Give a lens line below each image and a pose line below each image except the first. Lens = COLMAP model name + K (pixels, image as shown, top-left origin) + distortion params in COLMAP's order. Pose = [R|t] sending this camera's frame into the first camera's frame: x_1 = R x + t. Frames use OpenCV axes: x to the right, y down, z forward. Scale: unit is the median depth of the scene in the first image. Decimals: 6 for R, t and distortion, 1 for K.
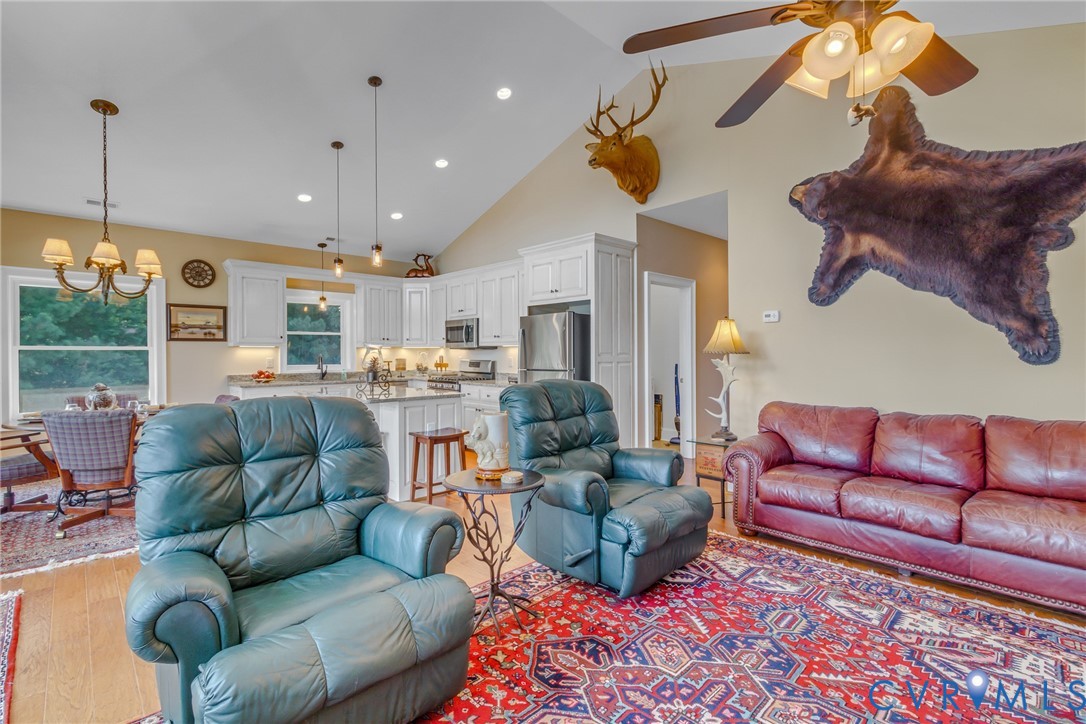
lens RADIAL K [[505.4, 0, 548.5], [0, 505.4, 353.4], [0, 0, 1]] dist [0.008080, -0.000230]
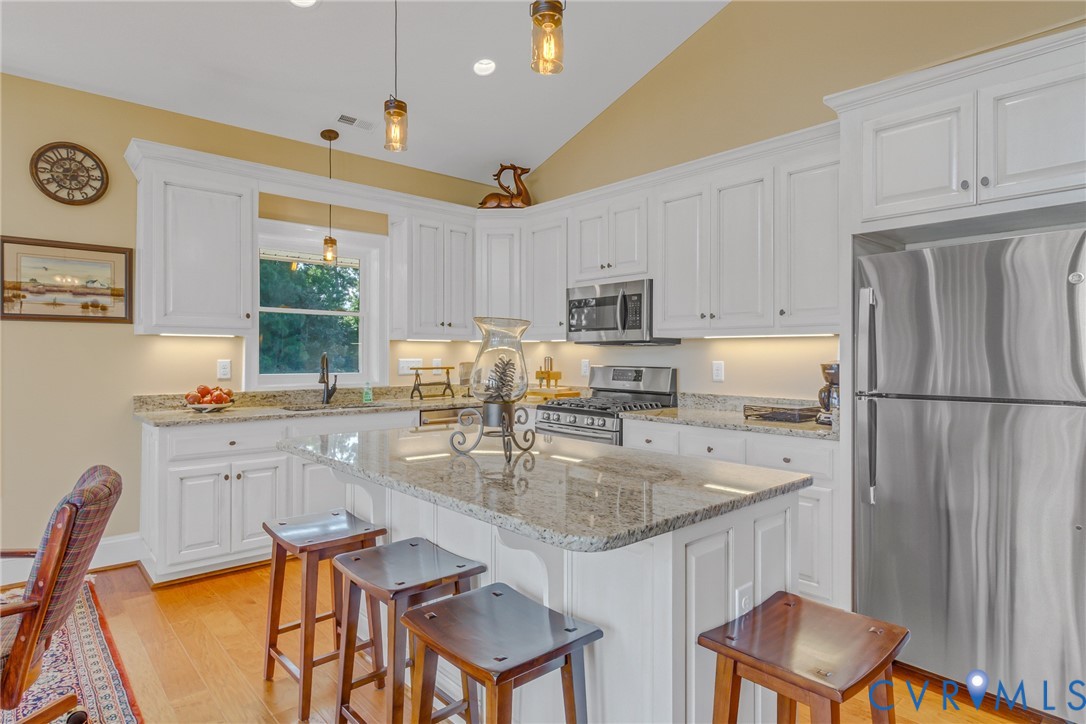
lens RADIAL K [[600.9, 0, 543.2], [0, 600.9, 353.8], [0, 0, 1]] dist [0.002081, 0.001909]
pose [[0.999458, 0.006521, -0.032252, -0.244735], [-0.006577, 0.999977, -0.001617, 0.002801], [0.032241, 0.001828, 0.999478, 0.469886]]
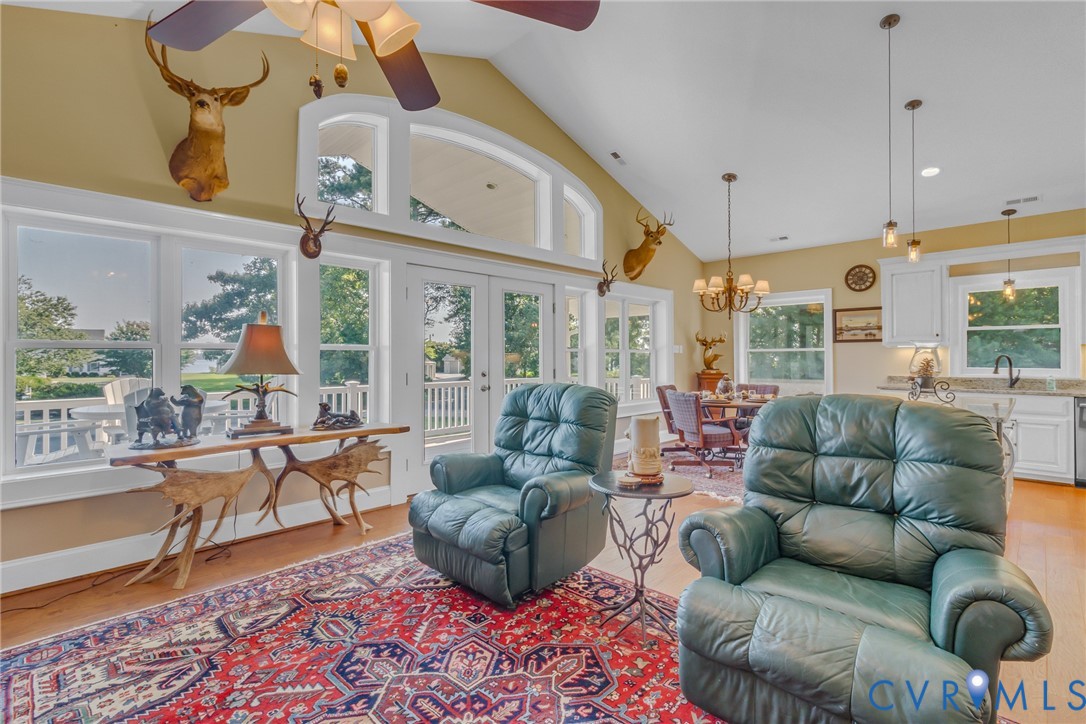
lens RADIAL K [[505.4, 0, 545.2], [0, 505.4, 354.2], [0, 0, 1]] dist [0.008080, -0.000230]
pose [[0.024795, 0.001122, -0.999692, 0.348167], [0.002289, 0.999997, 0.001179, -0.001476], [0.999690, -0.002318, 0.024792, 0.316248]]
